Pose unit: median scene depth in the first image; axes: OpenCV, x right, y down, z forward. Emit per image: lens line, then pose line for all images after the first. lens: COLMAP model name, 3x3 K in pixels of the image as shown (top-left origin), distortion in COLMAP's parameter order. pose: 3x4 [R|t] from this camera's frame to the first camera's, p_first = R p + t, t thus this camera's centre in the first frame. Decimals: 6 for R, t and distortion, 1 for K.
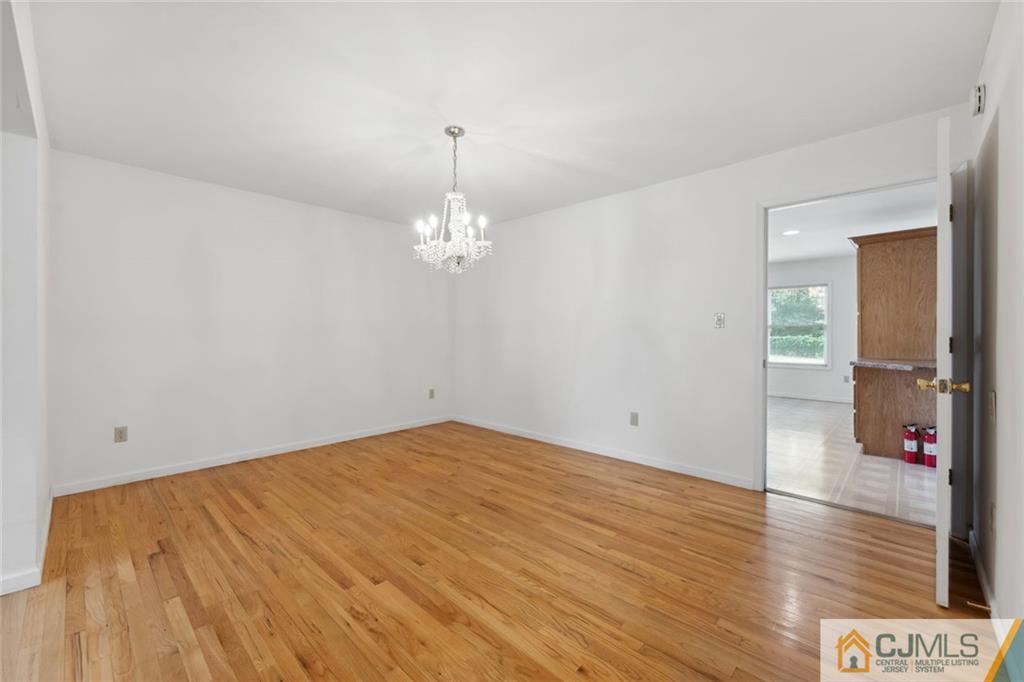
lens RADIAL K [[413.7, 0, 514.8], [0, 413.7, 337.6], [0, 0, 1]] dist [0.000142, -0.000478]
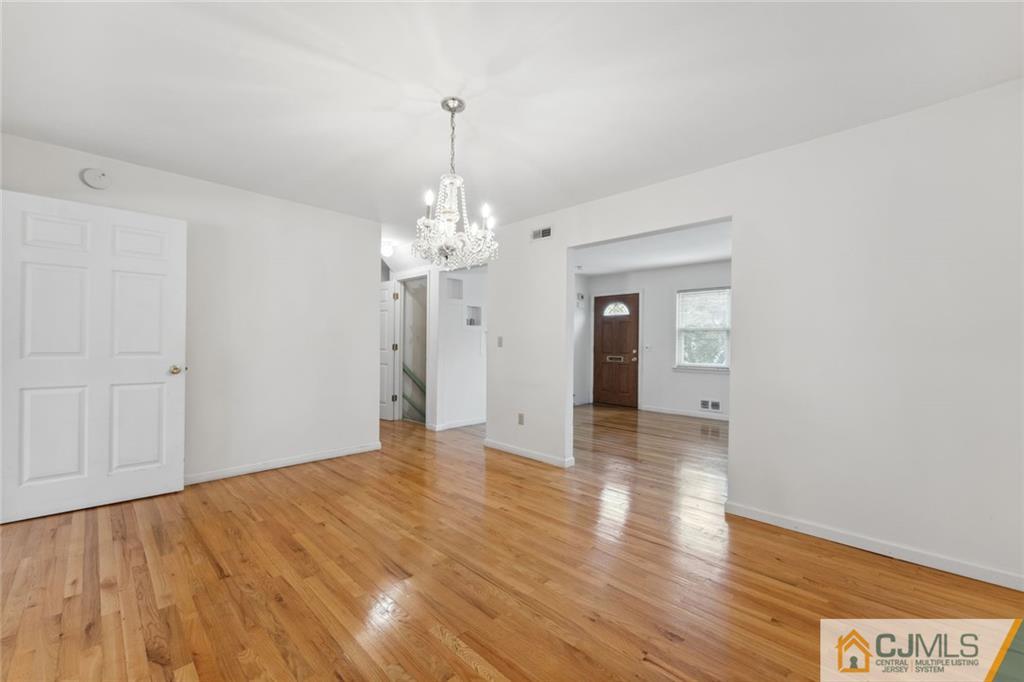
lens RADIAL K [[413.7, 0, 509.9], [0, 413.7, 339.4], [0, 0, 1]] dist [0.000142, -0.000478]
pose [[-0.999749, -0.006149, 0.021556, -0.301483], [-0.006325, 0.999947, -0.008124, -0.007502], [-0.021505, -0.008258, -0.999735, 1.933611]]
